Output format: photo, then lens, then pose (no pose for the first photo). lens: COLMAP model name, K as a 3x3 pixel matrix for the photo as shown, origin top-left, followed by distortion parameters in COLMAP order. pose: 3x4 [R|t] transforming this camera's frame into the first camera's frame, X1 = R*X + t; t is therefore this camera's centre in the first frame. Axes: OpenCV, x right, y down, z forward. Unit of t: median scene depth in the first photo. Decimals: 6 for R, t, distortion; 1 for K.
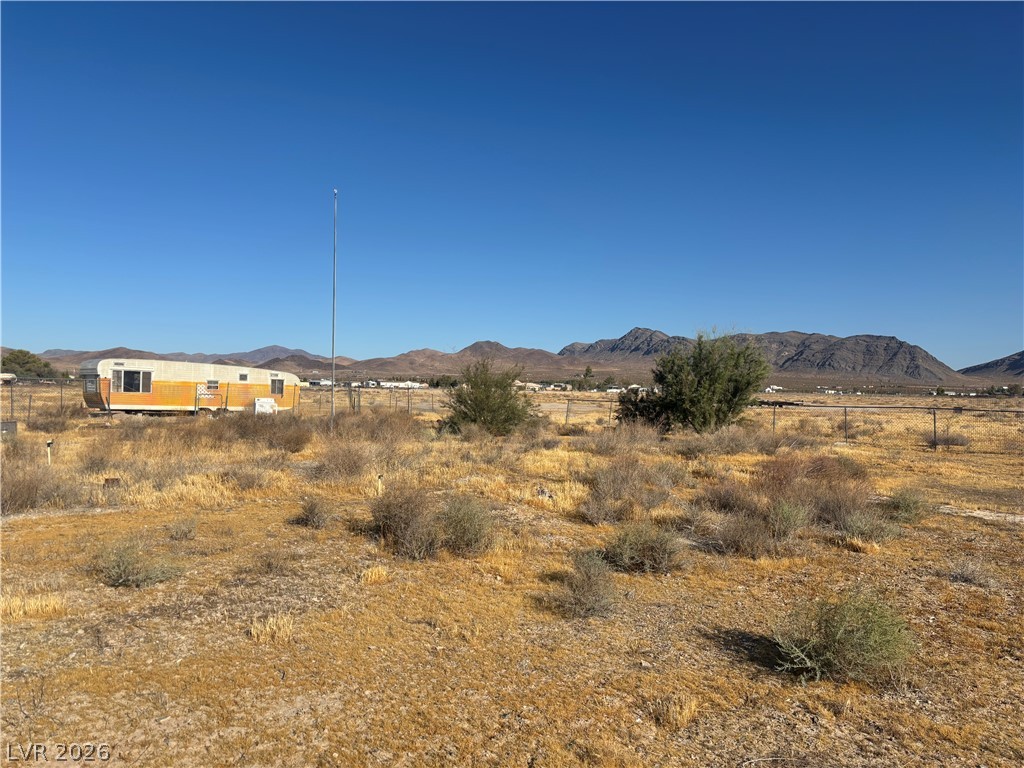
lens RADIAL K [[750.9, 0, 511.9], [0, 750.9, 389.1], [0, 0, 1]] dist [-0.015320, -0.004849]
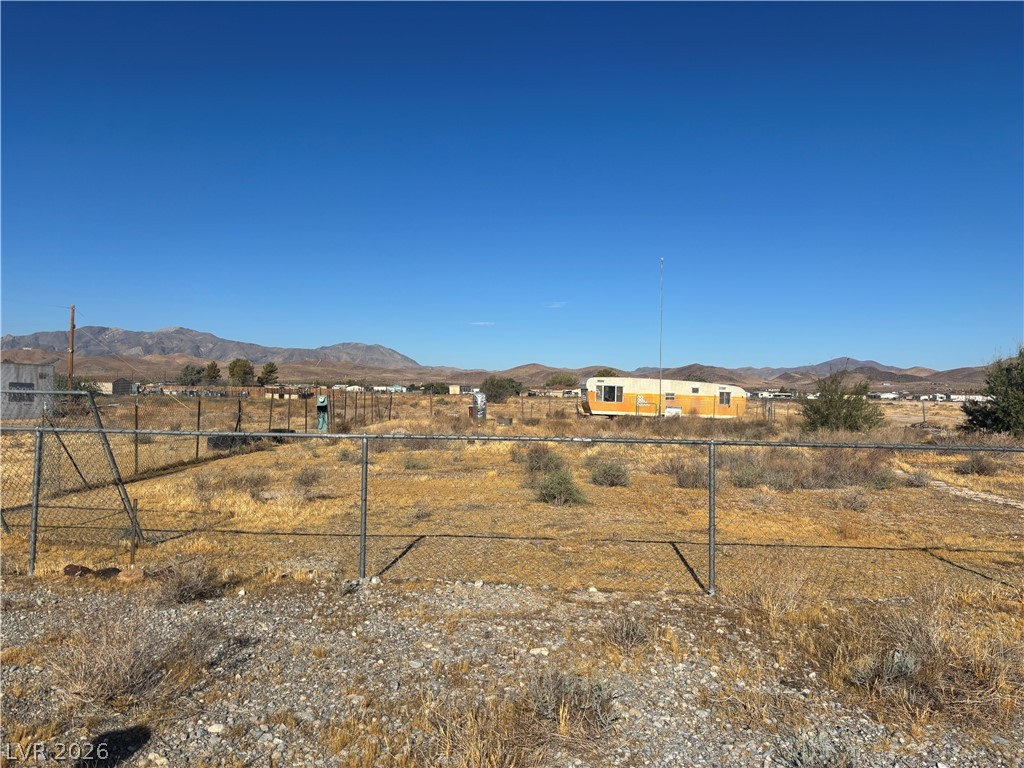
lens RADIAL K [[750.9, 0, 511.6], [0, 750.9, 387.2], [0, 0, 1]] dist [-0.015320, -0.004849]
pose [[0.748739, -0.008630, -0.662809, 0.253539], [-0.004891, 0.999816, -0.018543, 0.003603], [0.662847, 0.017126, 0.748559, -0.124263]]
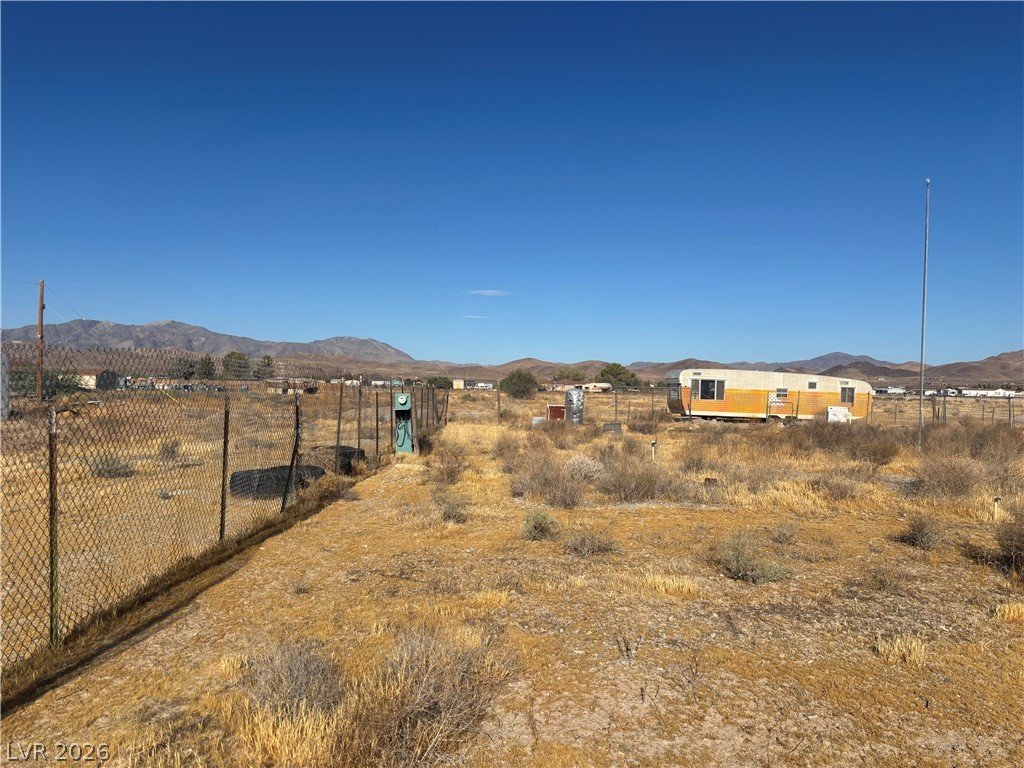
lens RADIAL K [[750.9, 0, 511.3], [0, 750.9, 391.5], [0, 0, 1]] dist [-0.015320, -0.004849]
pose [[0.754369, 0.000880, -0.656450, -0.010232], [-0.005860, 0.999968, -0.005393, 0.000017], [0.656424, 0.007915, 0.754350, -0.005873]]
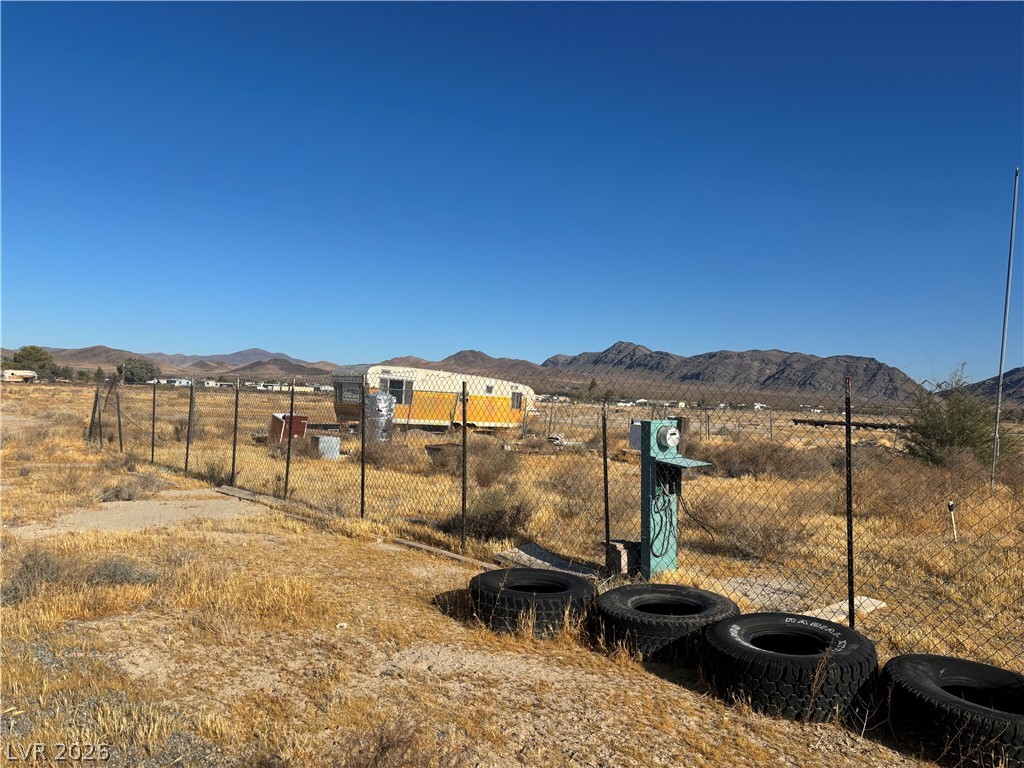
lens RADIAL K [[750.9, 0, 514.2], [0, 750.9, 383.9], [0, 0, 1]] dist [-0.015320, -0.004849]
pose [[0.999162, 0.028441, 0.029430, -0.397850], [-0.027831, 0.999393, -0.020966, -0.004804], [-0.030008, 0.020129, 0.999347, 0.112866]]
